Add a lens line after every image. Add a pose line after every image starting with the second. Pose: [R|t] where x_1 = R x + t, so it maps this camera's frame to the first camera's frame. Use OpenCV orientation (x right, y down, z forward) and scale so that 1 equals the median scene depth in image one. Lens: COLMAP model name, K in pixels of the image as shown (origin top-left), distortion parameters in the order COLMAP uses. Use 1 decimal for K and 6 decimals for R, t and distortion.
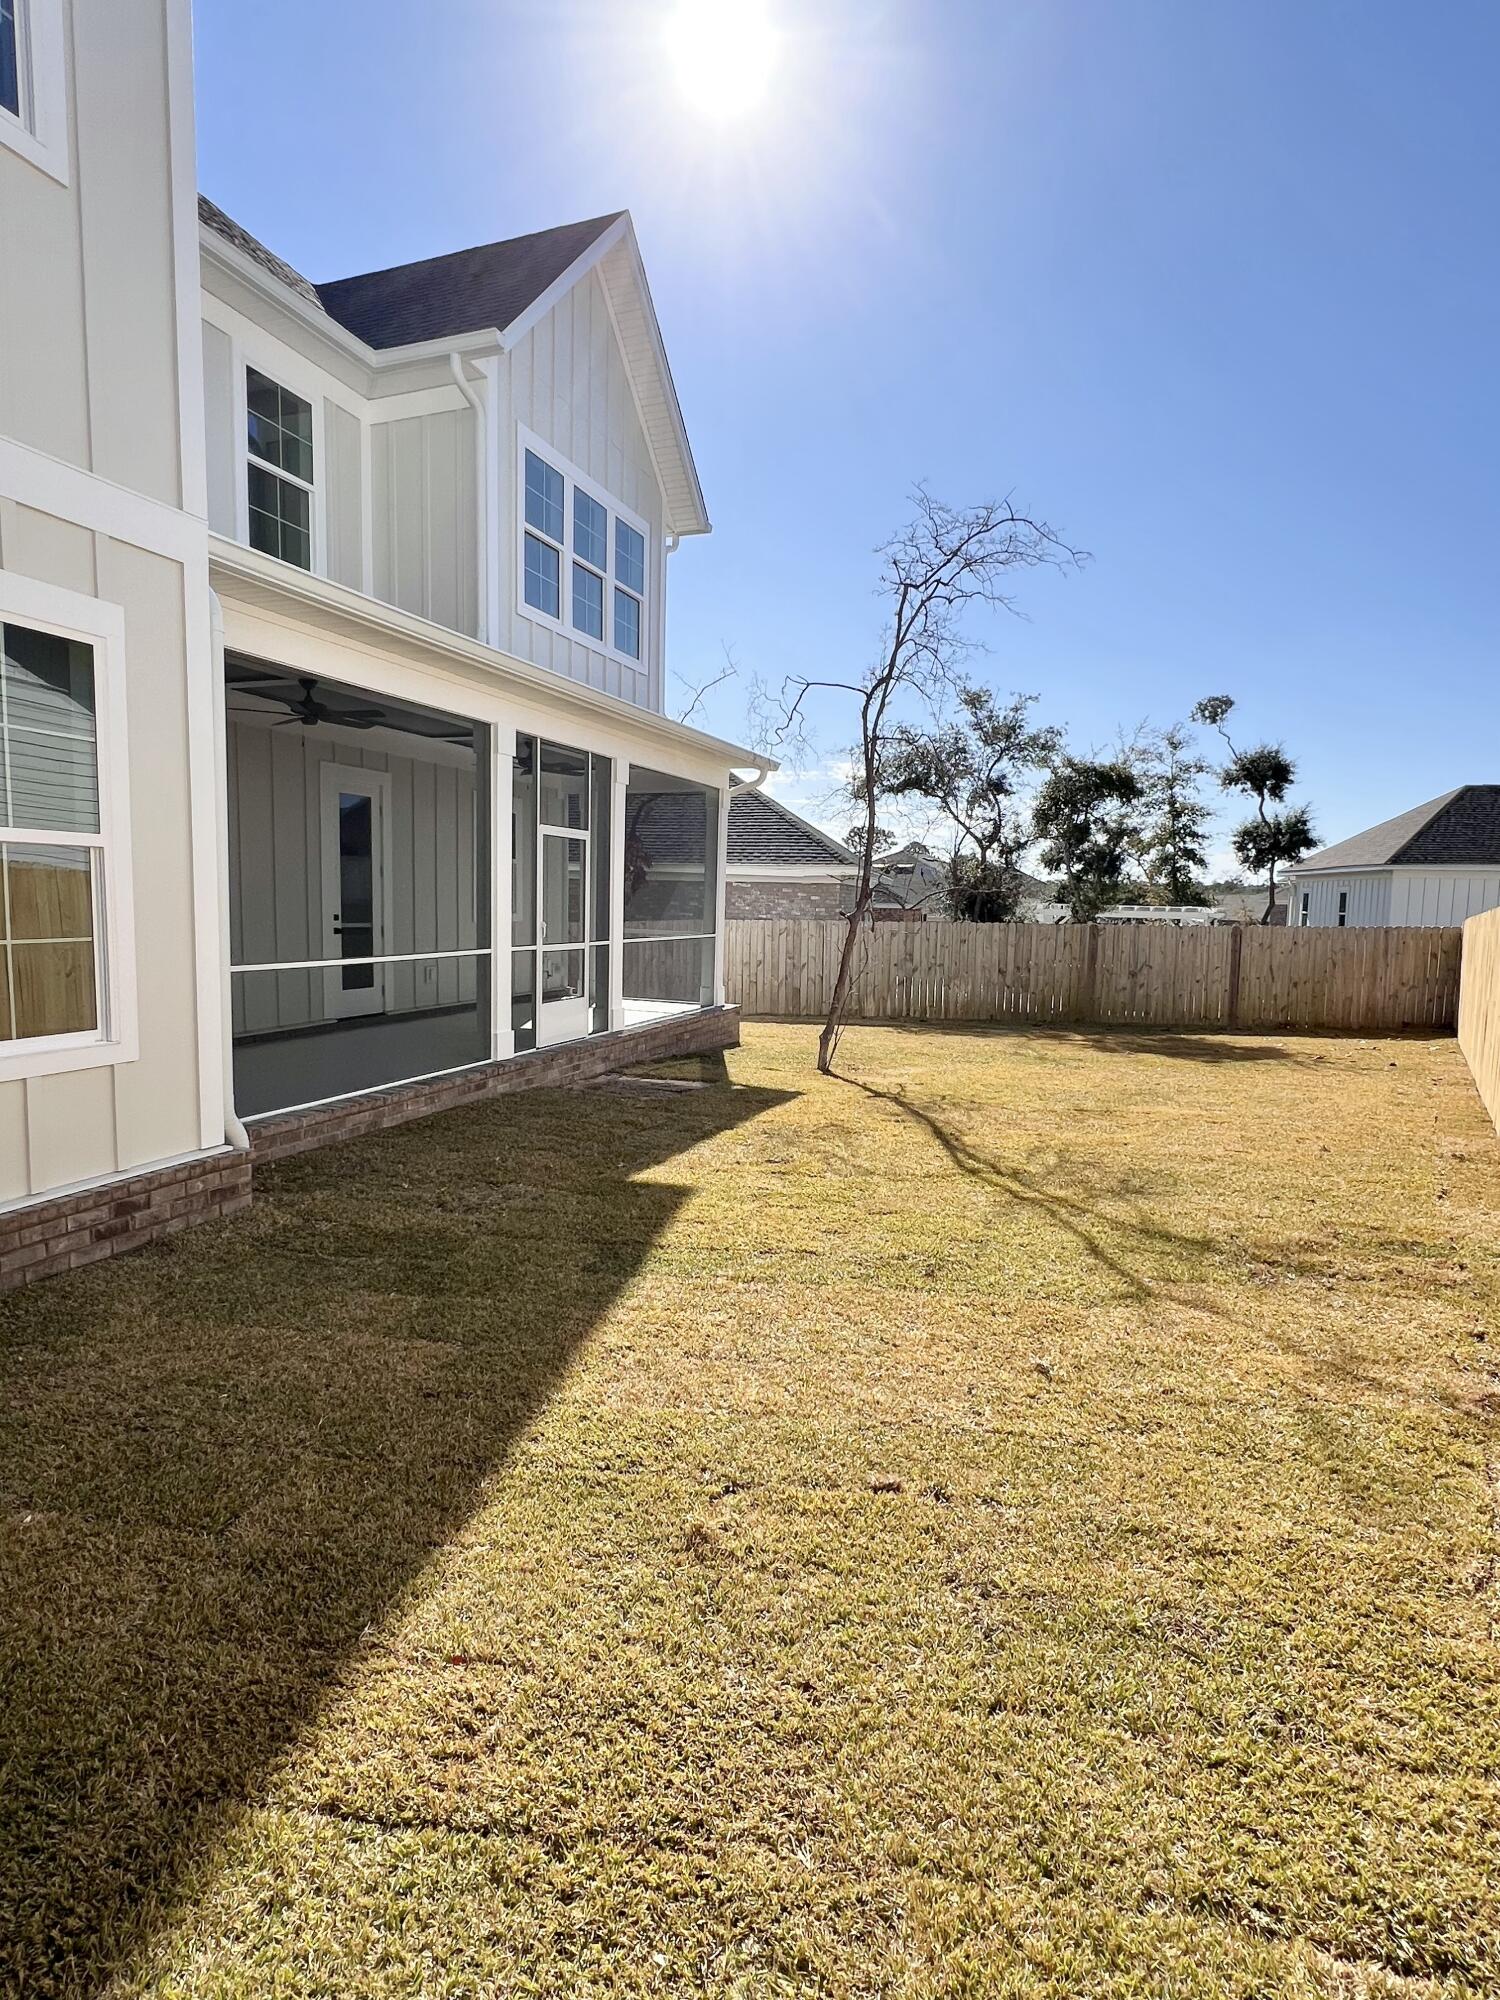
lens RADIAL K [[1033.9, 0, 746.6], [0, 1033.9, 1004.2], [0, 0, 1]] dist [-0.002085, 0.000249]
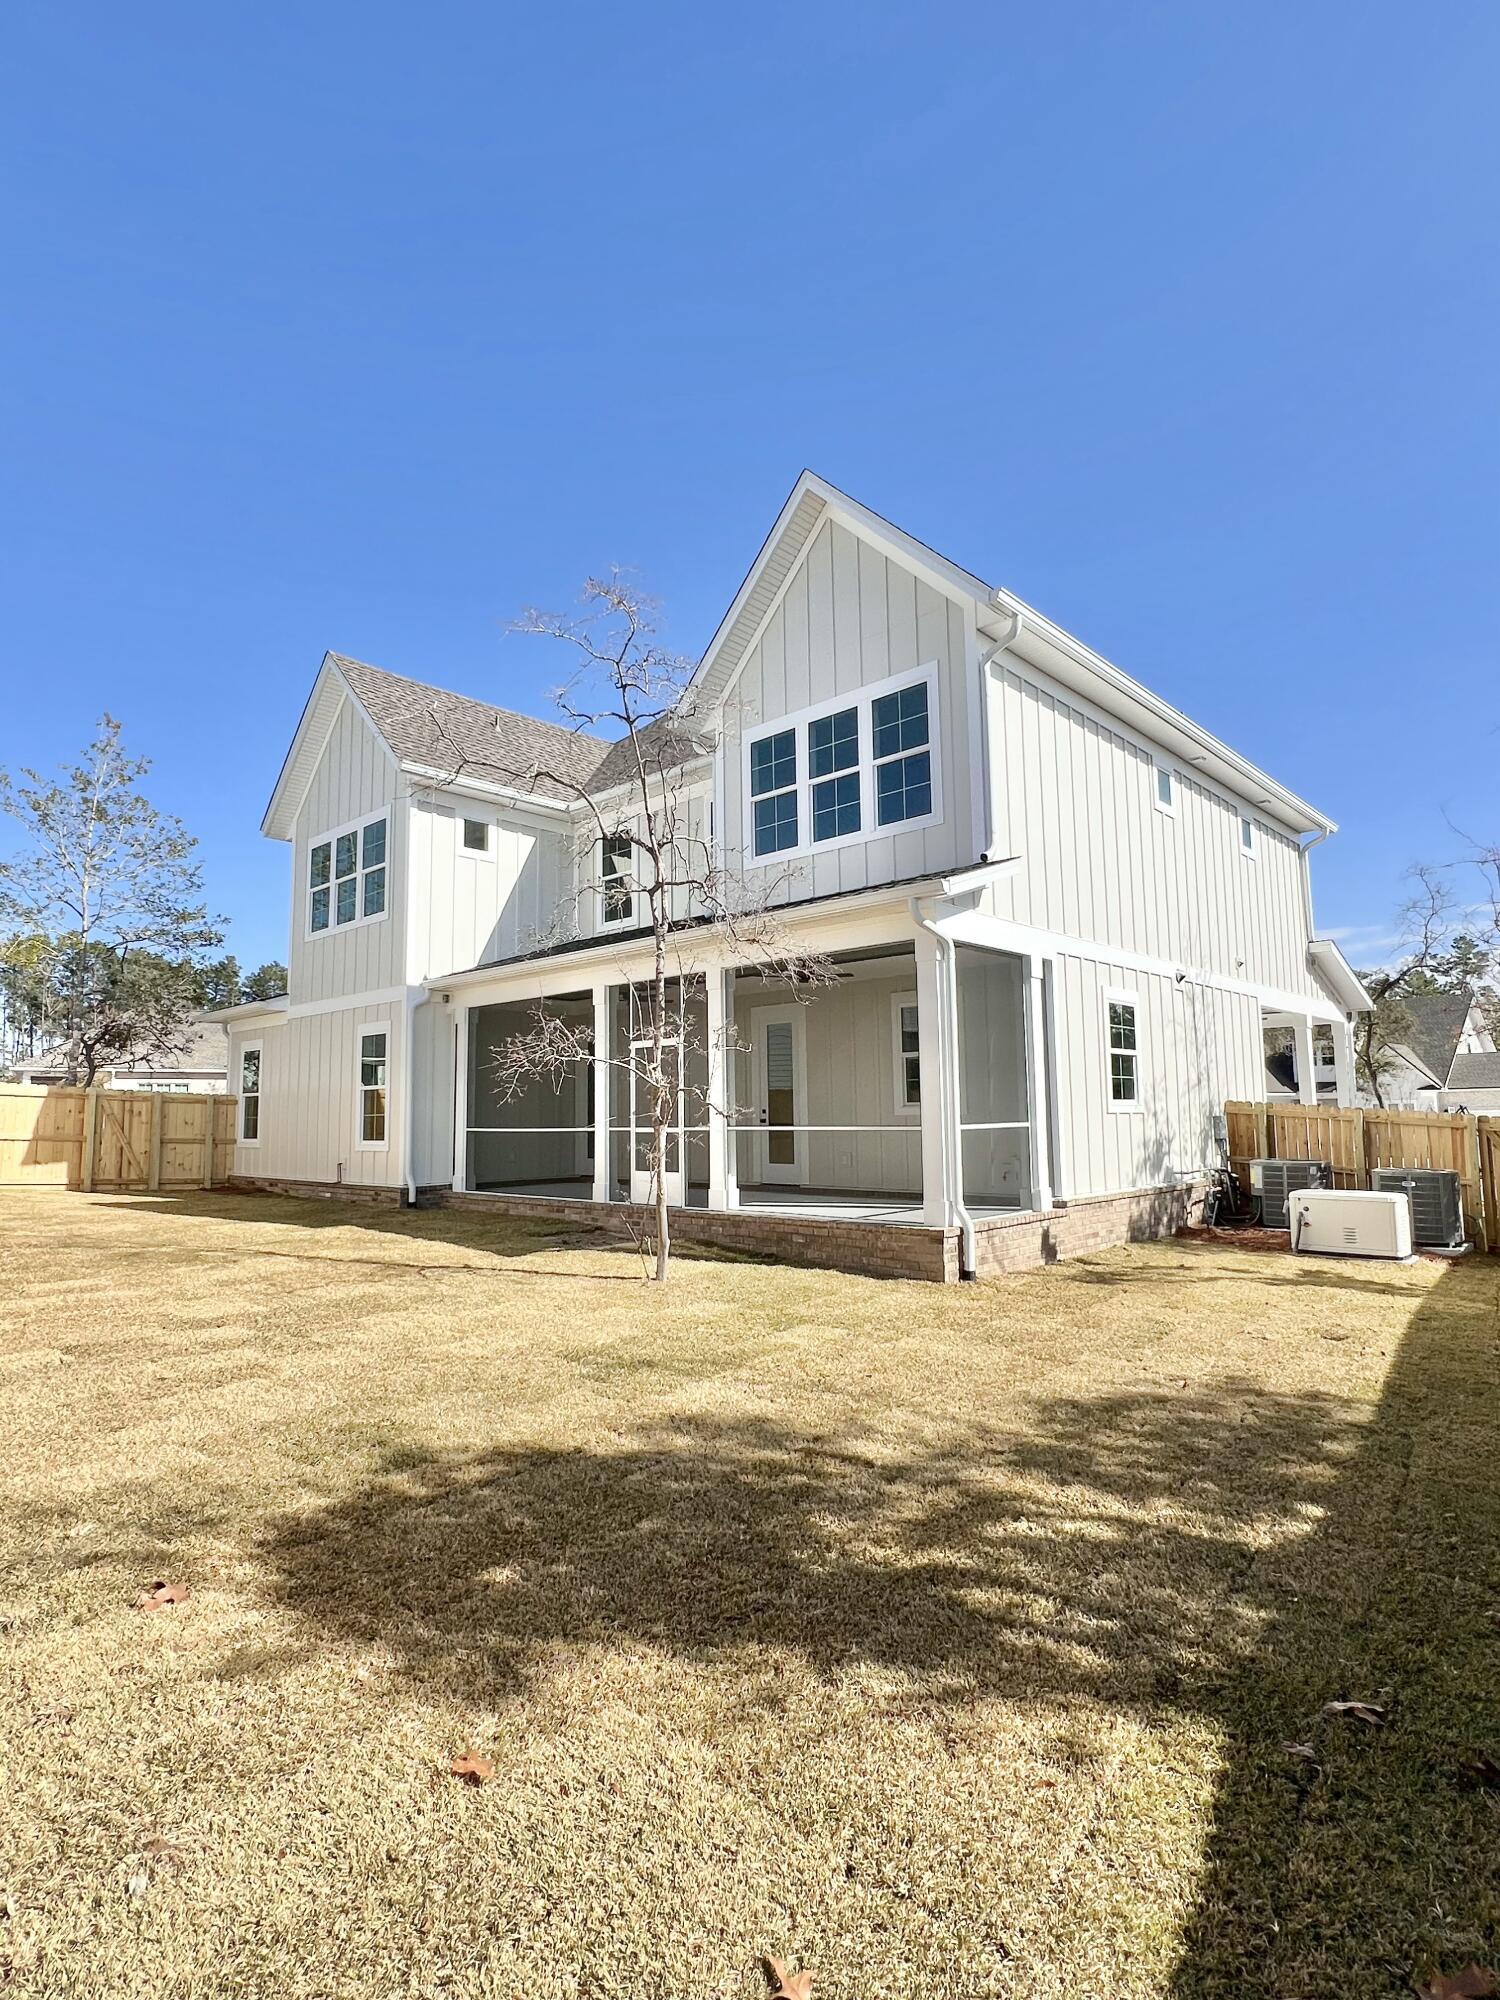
lens RADIAL K [[1033.9, 0, 746.6], [0, 1033.9, 1004.2], [0, 0, 1]] dist [-0.002085, 0.000249]
pose [[-0.386161, -0.117497, -0.914917, 0.928359], [-0.089313, 0.991957, -0.089695, -0.099770], [0.918097, 0.047077, -0.393549, 1.515599]]
